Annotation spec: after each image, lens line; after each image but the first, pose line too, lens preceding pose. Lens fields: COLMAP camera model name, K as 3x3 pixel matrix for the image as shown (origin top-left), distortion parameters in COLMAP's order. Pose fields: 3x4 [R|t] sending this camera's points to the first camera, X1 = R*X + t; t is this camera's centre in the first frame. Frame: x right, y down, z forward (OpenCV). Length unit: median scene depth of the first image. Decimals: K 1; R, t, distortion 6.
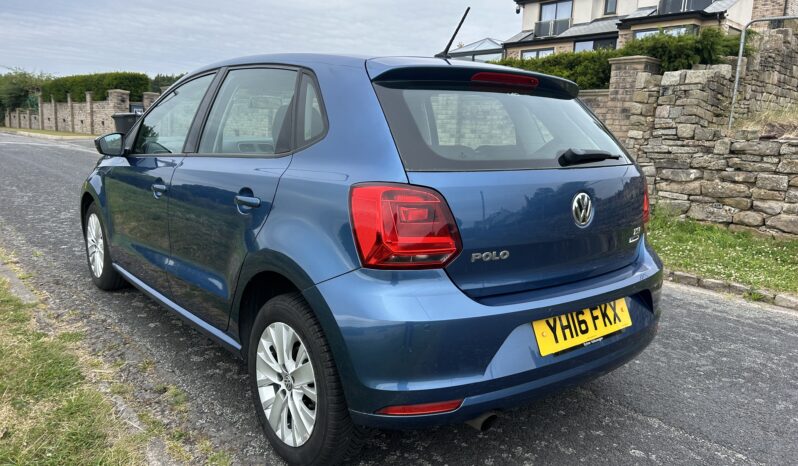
lens RADIAL K [[636.4, 0, 402.3], [0, 636.4, 233.7], [0, 0, 1]] dist [0.032128, -0.026757]
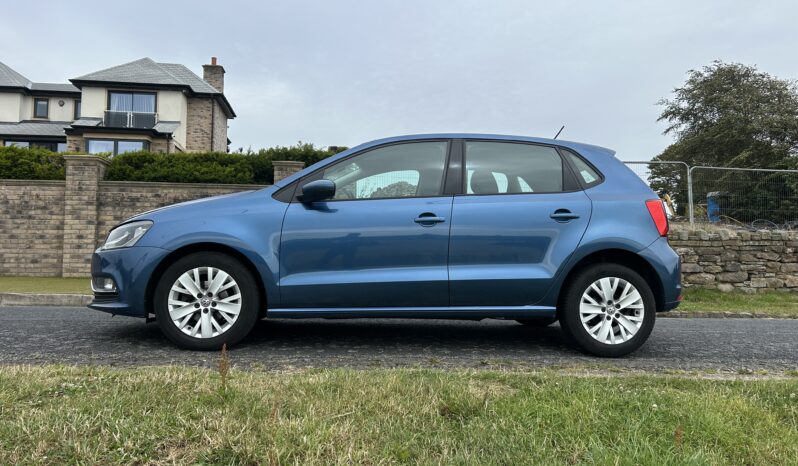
lens RADIAL K [[636.4, 0, 400.3], [0, 636.4, 234.2], [0, 0, 1]] dist [0.032128, -0.026757]
pose [[0.552858, 0.006092, 0.833253, -1.411536], [0.141320, 0.984802, -0.100965, 0.080299], [-0.821204, 0.173575, 0.543595, 0.303202]]
